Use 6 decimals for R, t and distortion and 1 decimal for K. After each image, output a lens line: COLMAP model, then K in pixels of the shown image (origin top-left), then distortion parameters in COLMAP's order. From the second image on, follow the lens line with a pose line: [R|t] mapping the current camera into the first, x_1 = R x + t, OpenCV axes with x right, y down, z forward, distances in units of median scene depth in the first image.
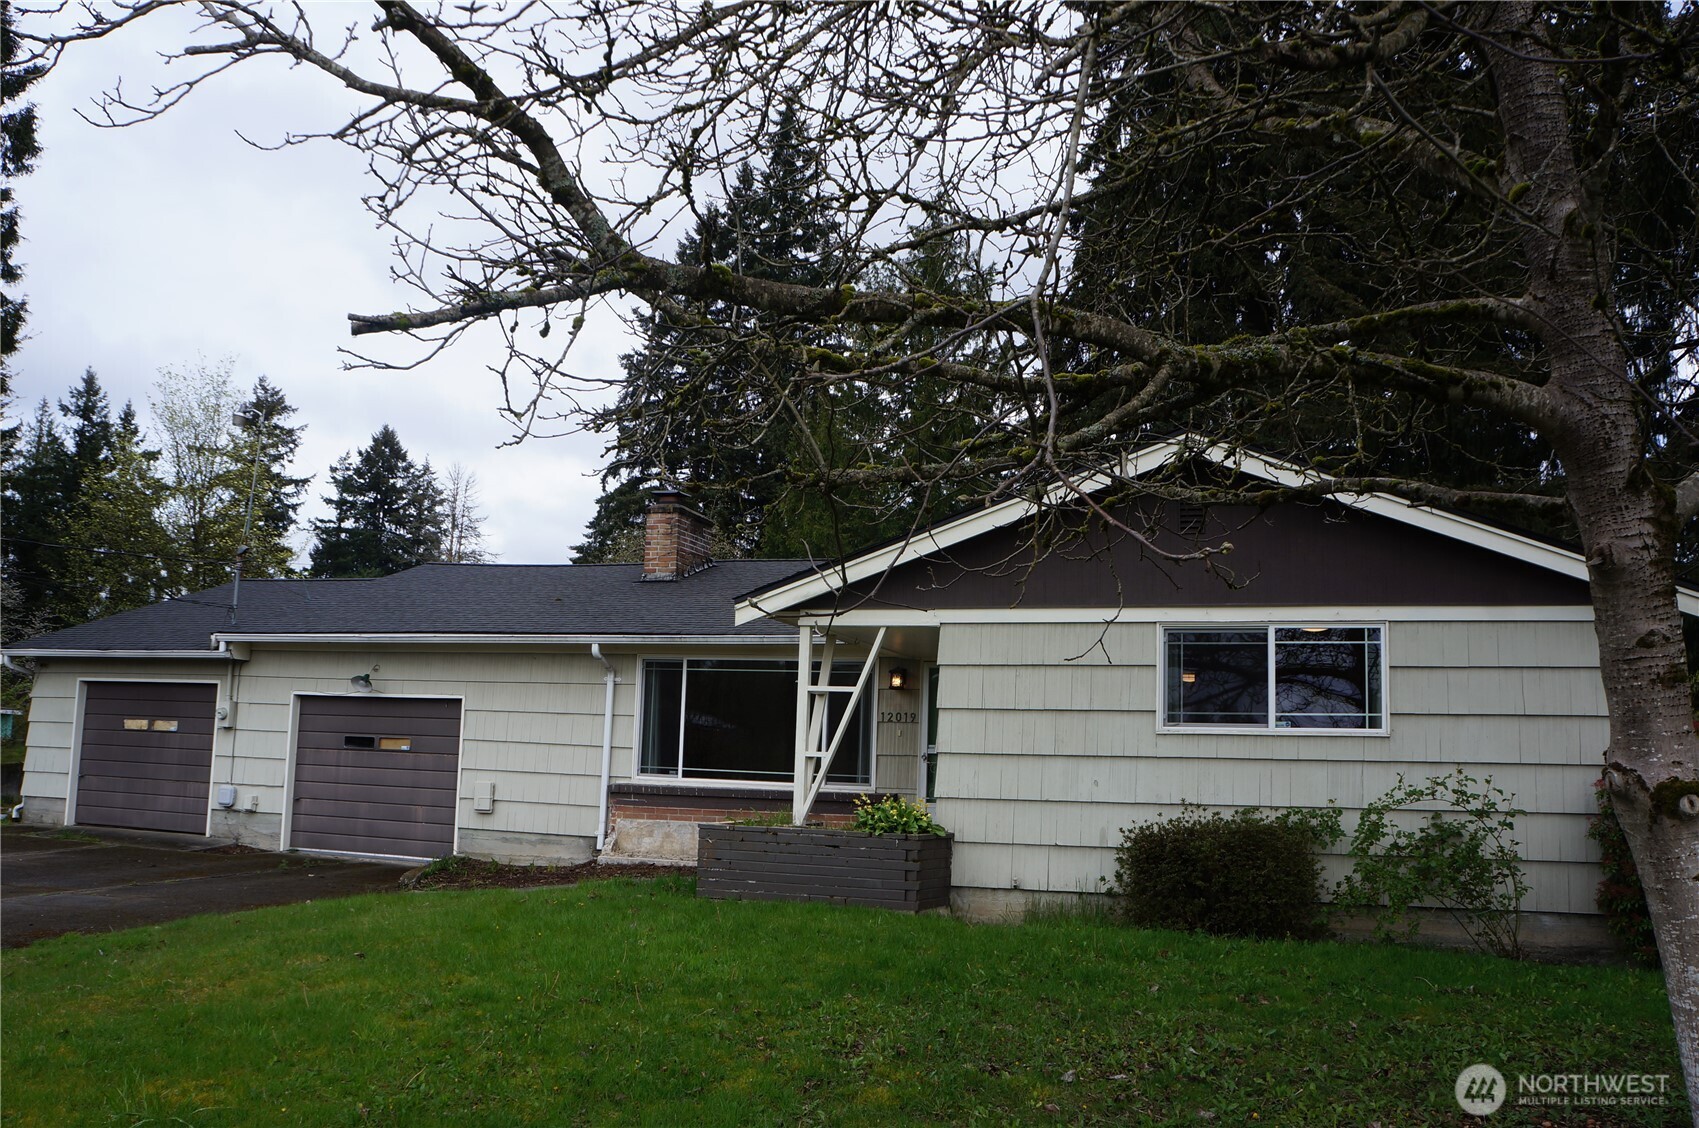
lens RADIAL K [[1361.5, 0, 849.7], [0, 1361.5, 593.8], [0, 0, 1]] dist [-0.167147, 0.138236]
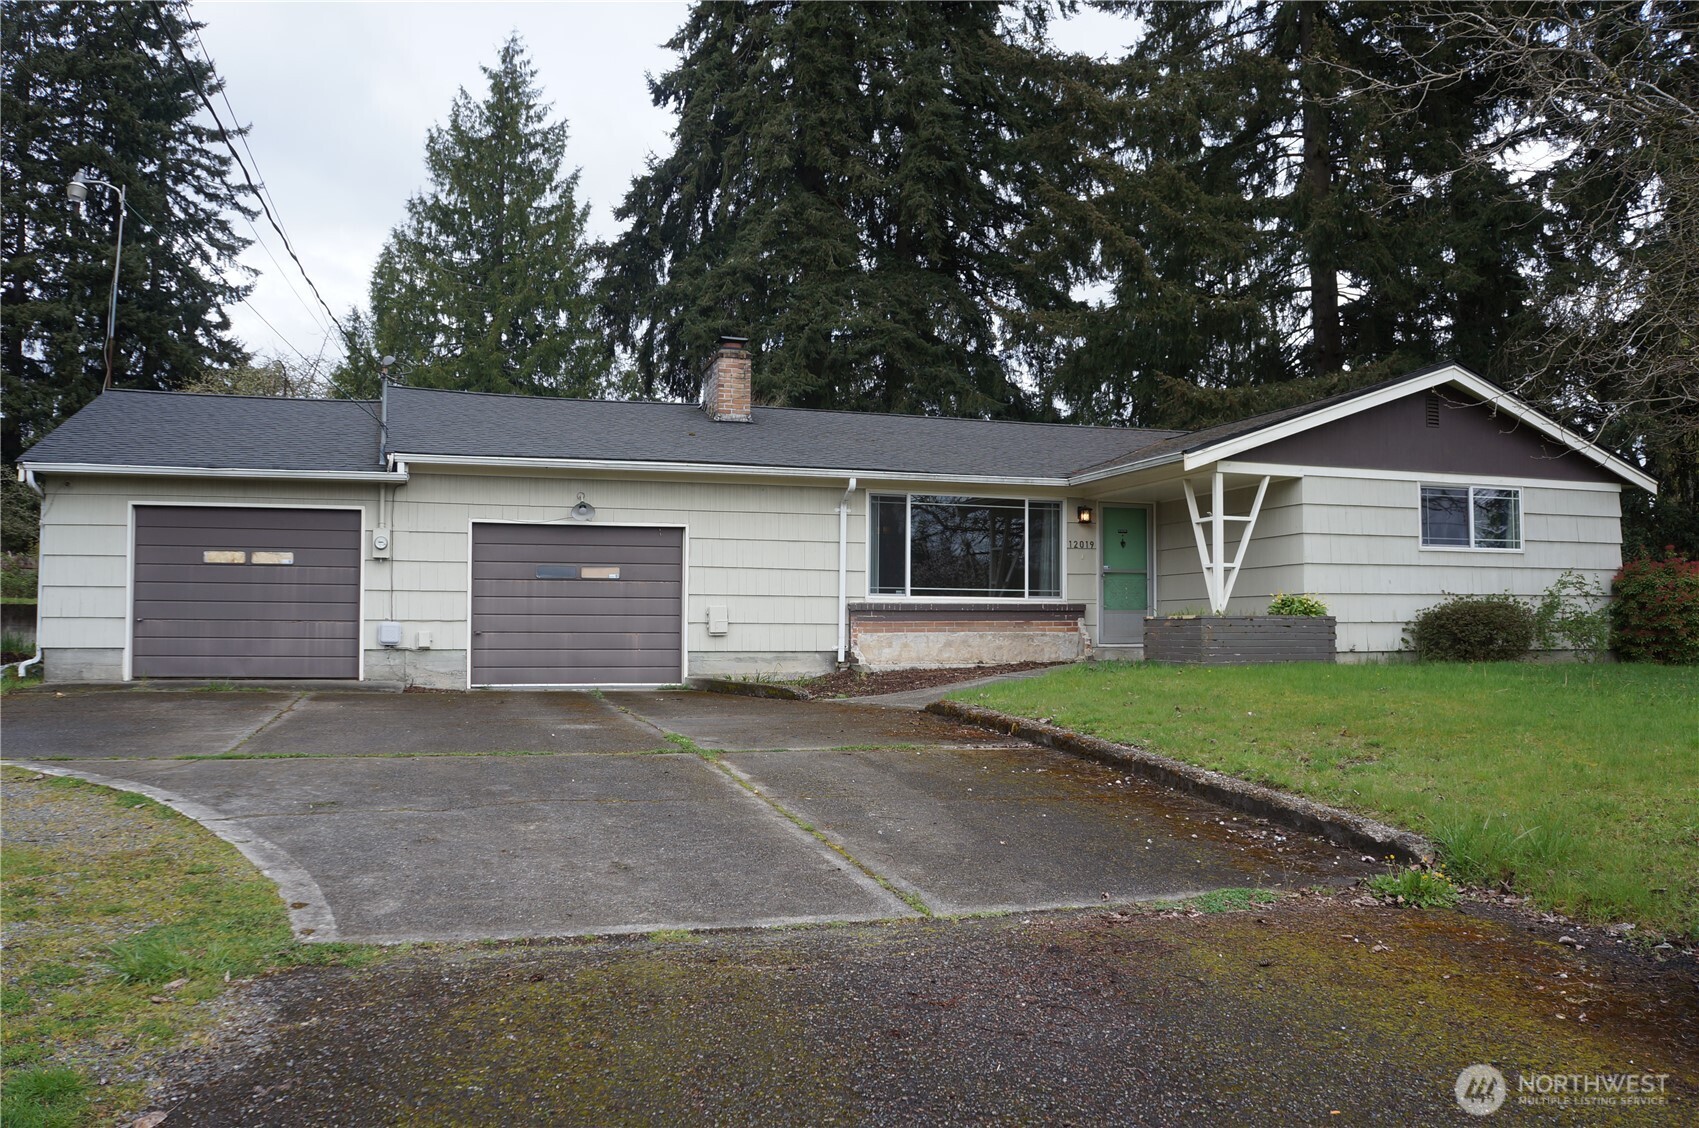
lens RADIAL K [[1347.9, 0, 917.7], [0, 1347.9, 567.1], [0, 0, 1]] dist [-0.126071, 0.000102]
pose [[0.796427, -0.000866, 0.604733, -0.779637], [-0.050100, 0.996467, 0.067409, 0.030740], [-0.602655, -0.083983, 0.793570, 0.072262]]
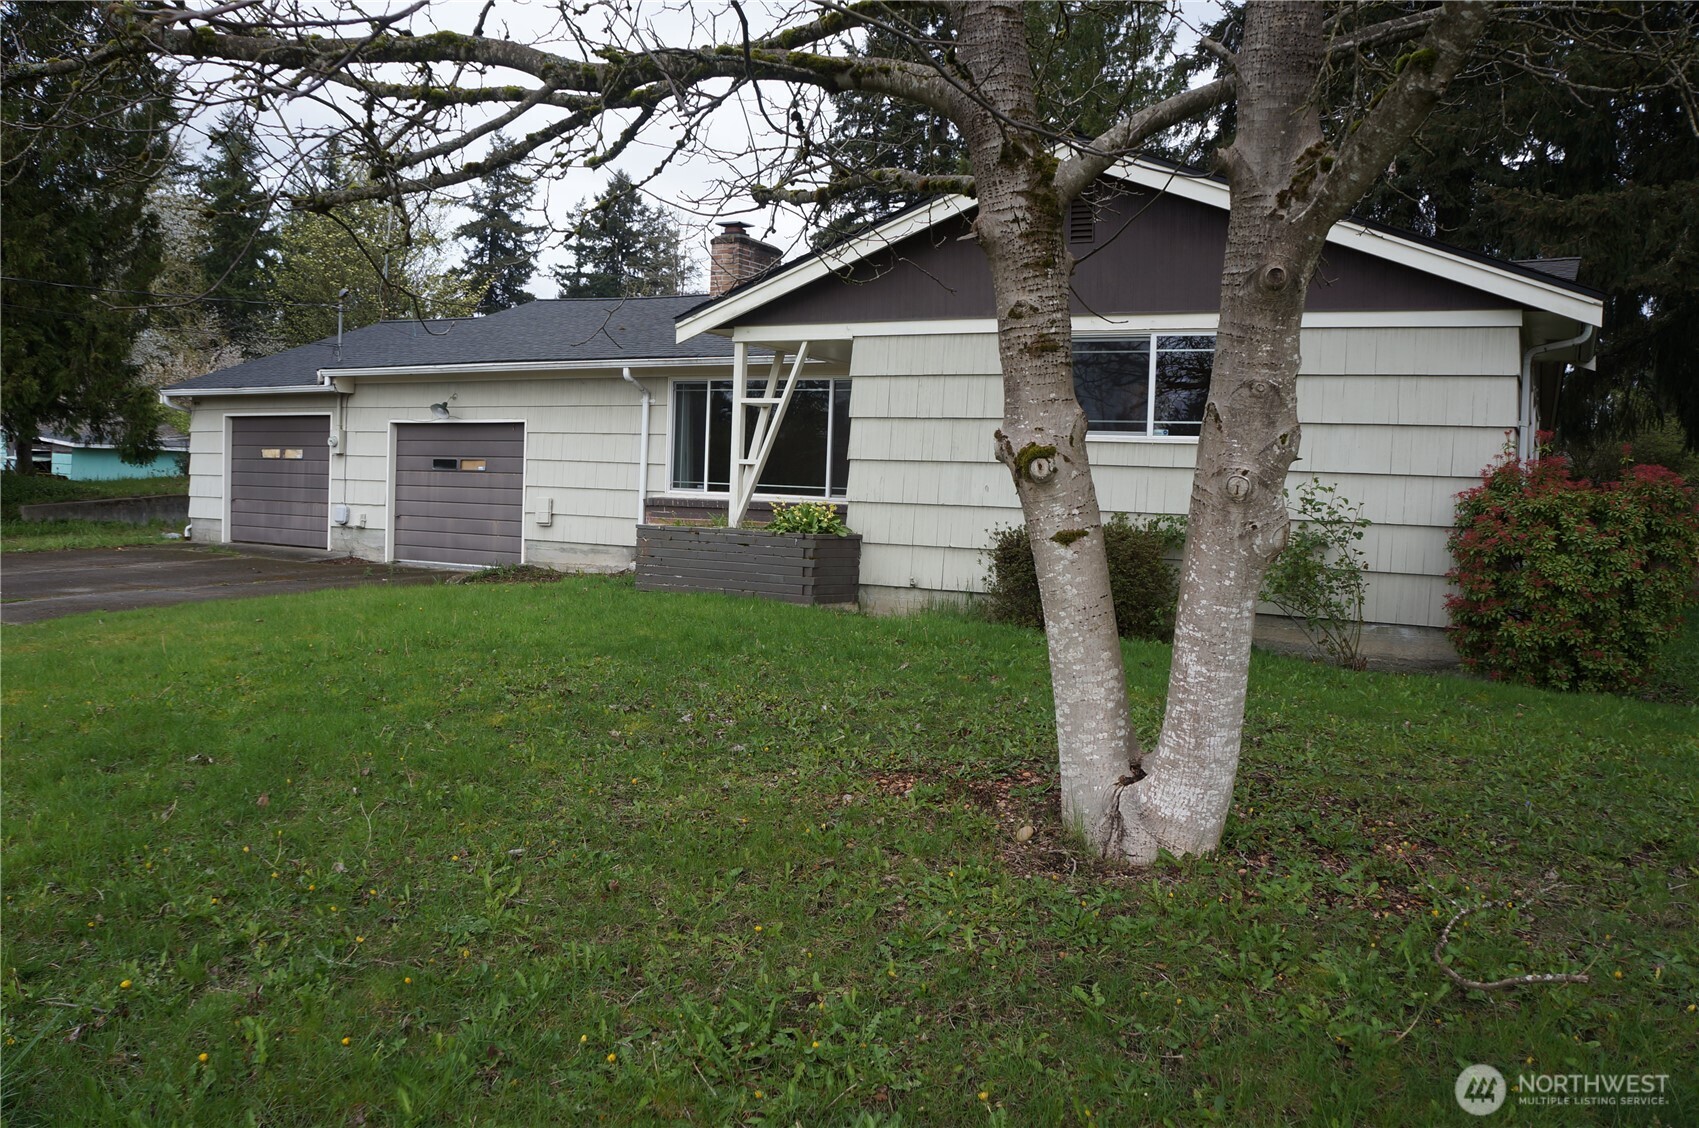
lens RADIAL K [[1361.5, 0, 849.7], [0, 1361.5, 593.8], [0, 0, 1]] dist [-0.167147, 0.138236]
pose [[0.981362, 0.018999, -0.191225, 0.184397], [0.017787, 0.981848, 0.188833, 0.013451], [0.191342, -0.188715, 0.963211, -0.029085]]
